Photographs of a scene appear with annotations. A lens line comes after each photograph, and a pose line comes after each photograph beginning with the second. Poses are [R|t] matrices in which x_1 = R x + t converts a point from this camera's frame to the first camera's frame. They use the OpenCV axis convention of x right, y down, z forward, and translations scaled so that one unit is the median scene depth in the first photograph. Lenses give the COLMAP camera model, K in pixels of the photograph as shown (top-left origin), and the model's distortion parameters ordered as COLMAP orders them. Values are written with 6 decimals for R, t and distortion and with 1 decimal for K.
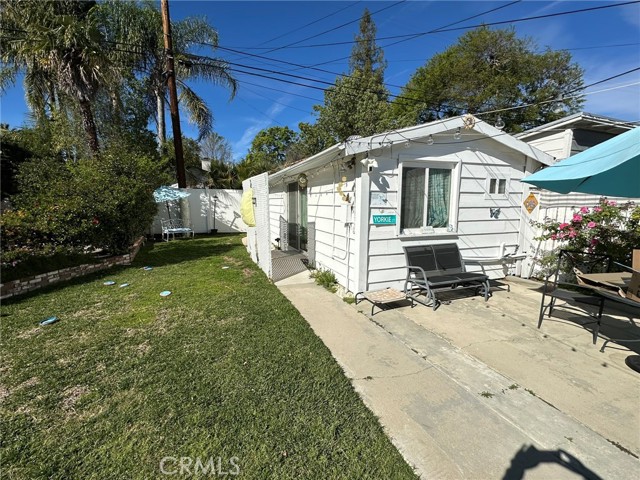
lens RADIAL K [[286.1, 0, 319.9], [0, 286.1, 238.8], [0, 0, 1]] dist [-0.009857, 0.000074]
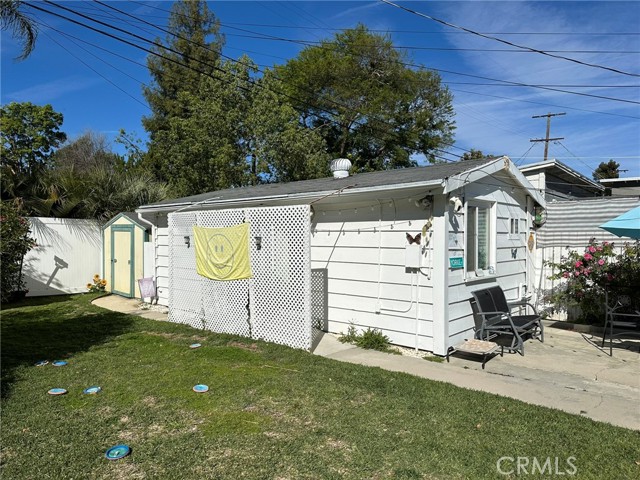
lens RADIAL K [[448.4, 0, 319.6], [0, 448.4, 241.8], [0, 0, 1]] dist [0.023672, -0.010831]
pose [[0.876895, -0.002694, 0.480674, -0.760447], [0.059570, 0.992885, -0.103110, -0.010827], [-0.476976, 0.119051, 0.870816, -0.032628]]
